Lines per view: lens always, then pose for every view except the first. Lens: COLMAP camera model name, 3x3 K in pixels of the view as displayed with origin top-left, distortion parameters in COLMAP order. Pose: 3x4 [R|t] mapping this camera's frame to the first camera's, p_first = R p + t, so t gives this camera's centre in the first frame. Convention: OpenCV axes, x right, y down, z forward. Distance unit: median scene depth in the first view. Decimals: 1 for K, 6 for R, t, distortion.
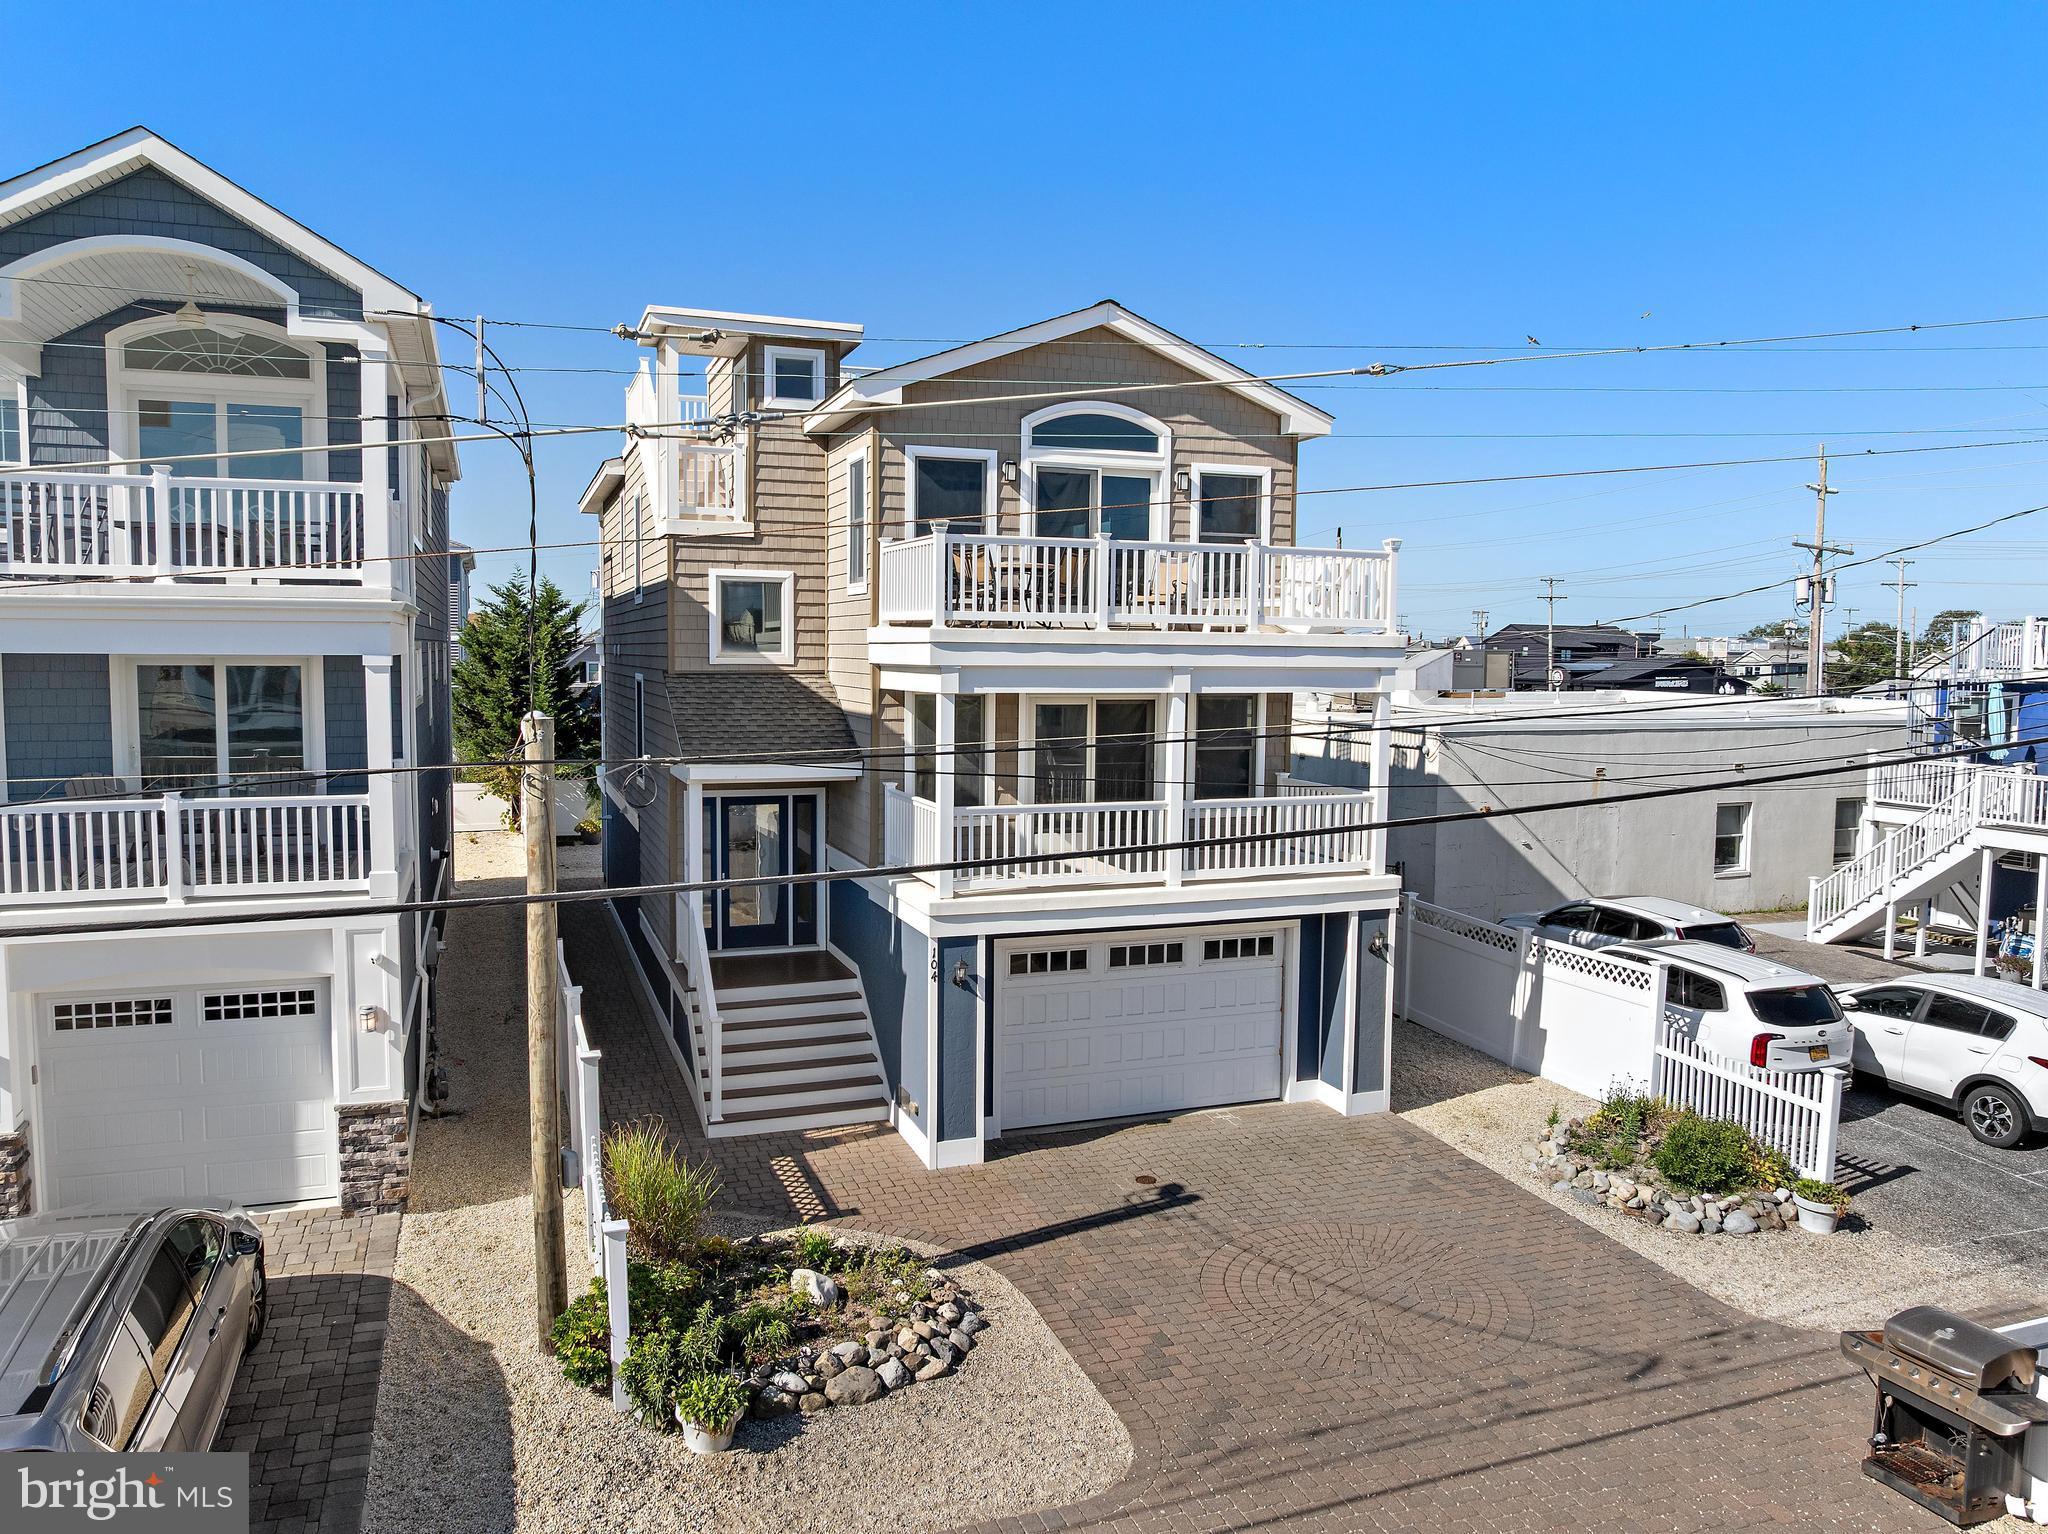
lens RADIAL K [[1453.5, 0, 1024.0], [0, 1453.5, 767.0], [0, 0, 1]] dist [-0.038886, -0.000981]
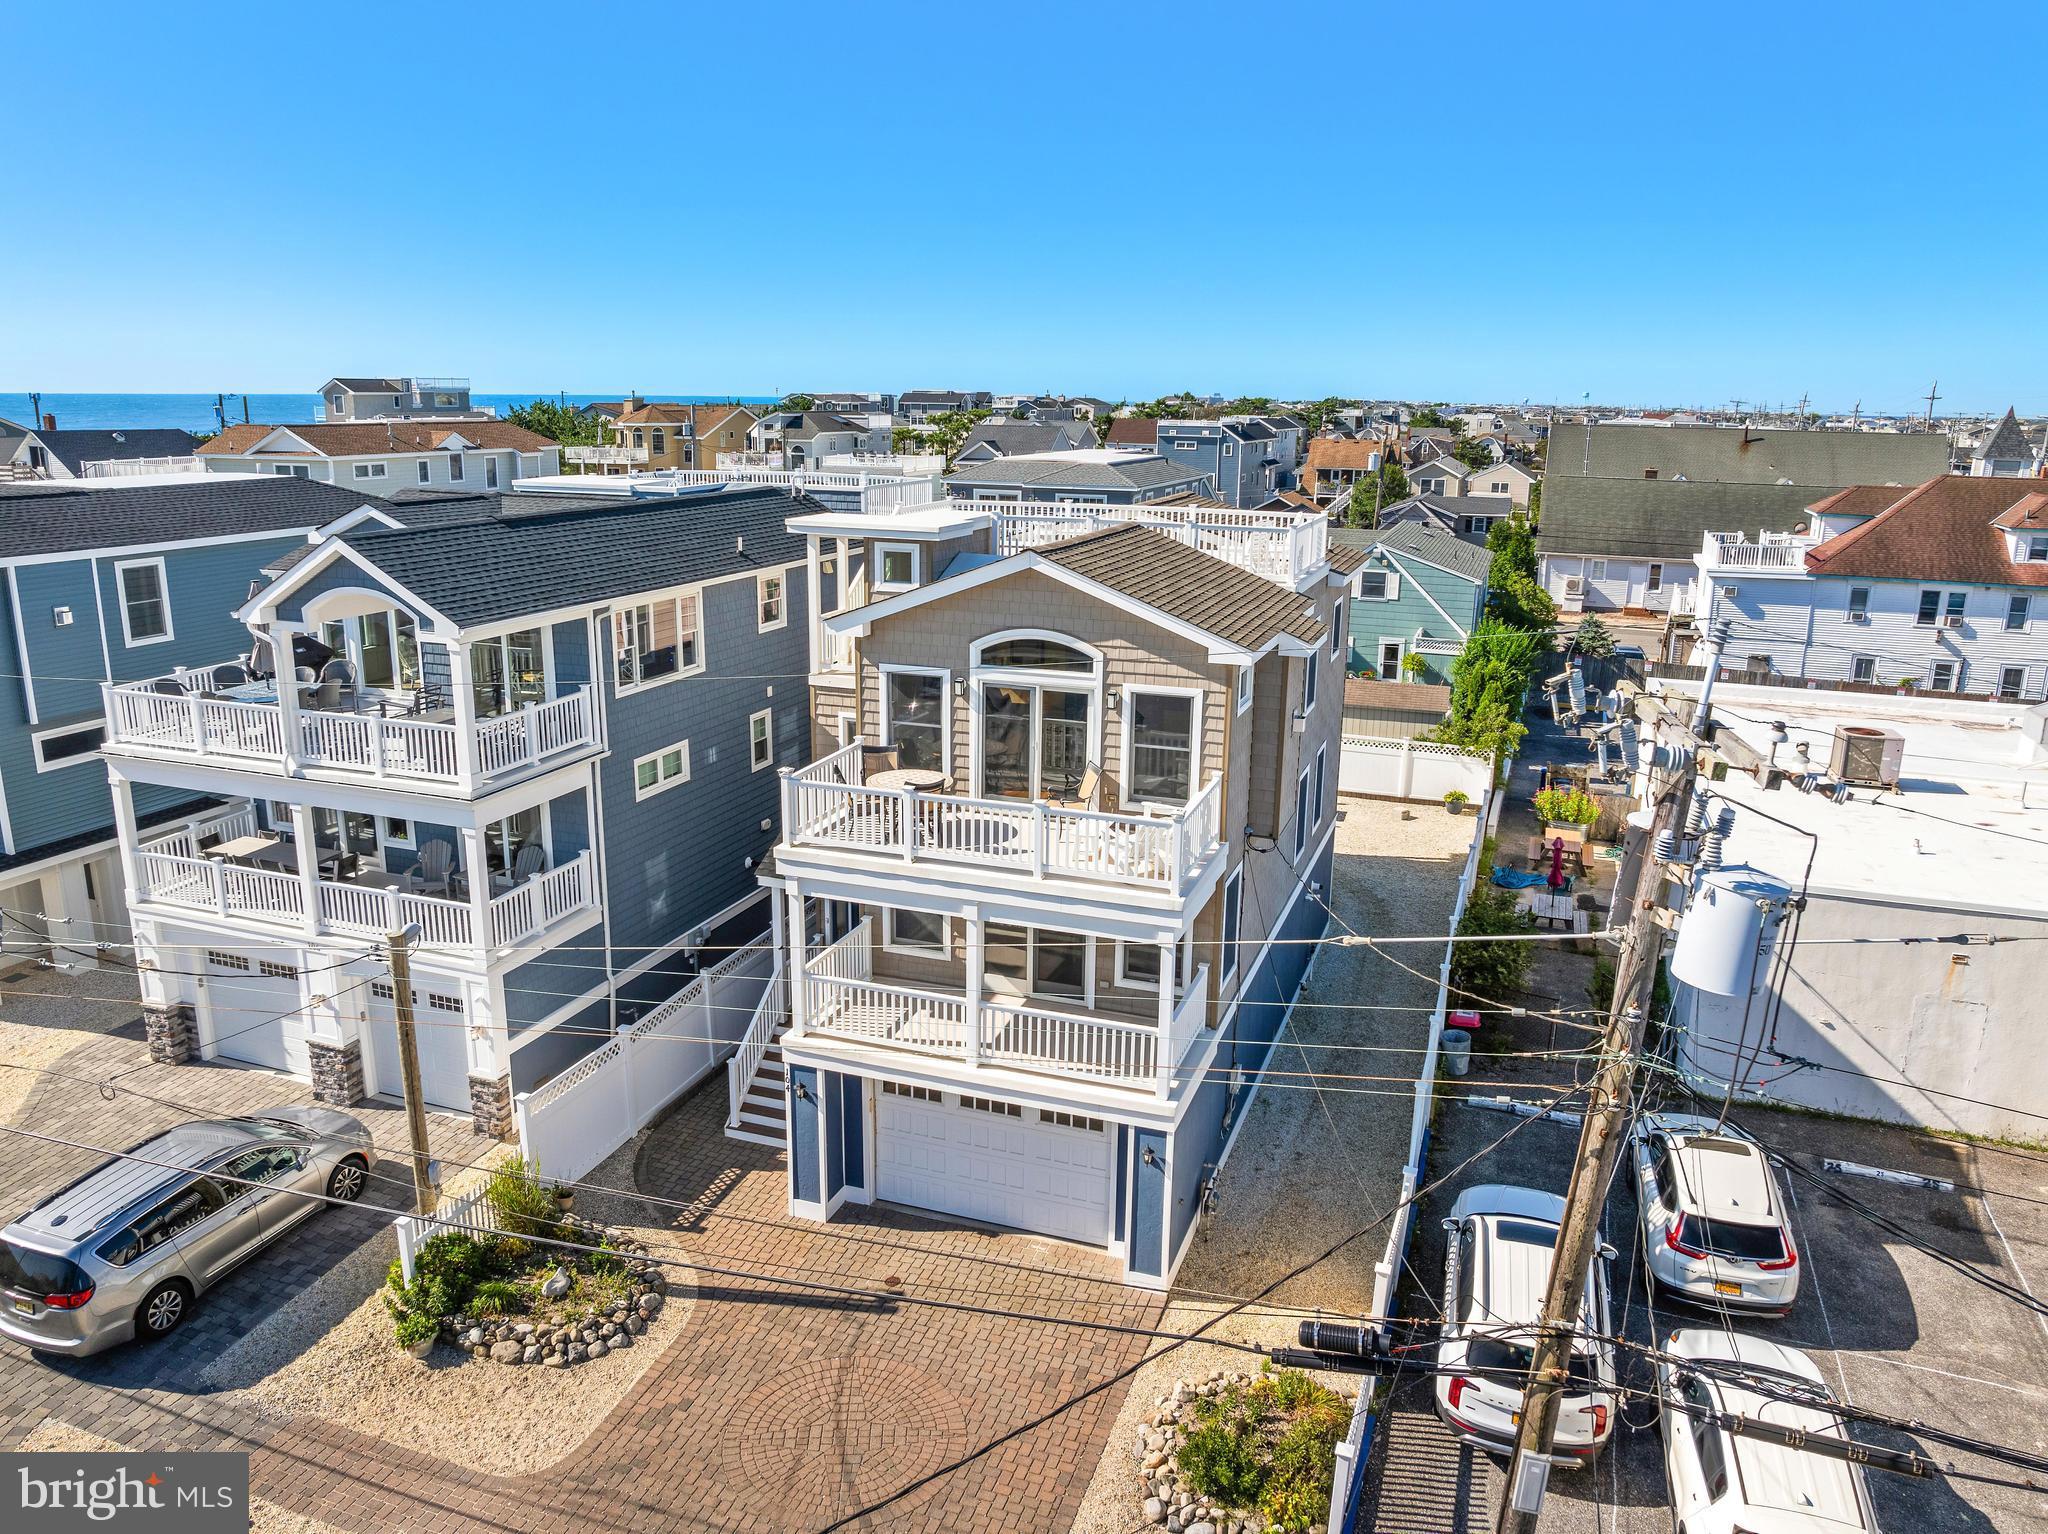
lens RADIAL K [[1453.5, 0, 1024.0], [0, 1453.5, 767.0], [0, 0, 1]] dist [-0.038886, -0.000981]
pose [[0.761624, 0.160226, -0.627898, 0.795333], [-0.054832, 0.981410, 0.183925, -0.361722], [0.645695, -0.105653, 0.756251, 0.116324]]
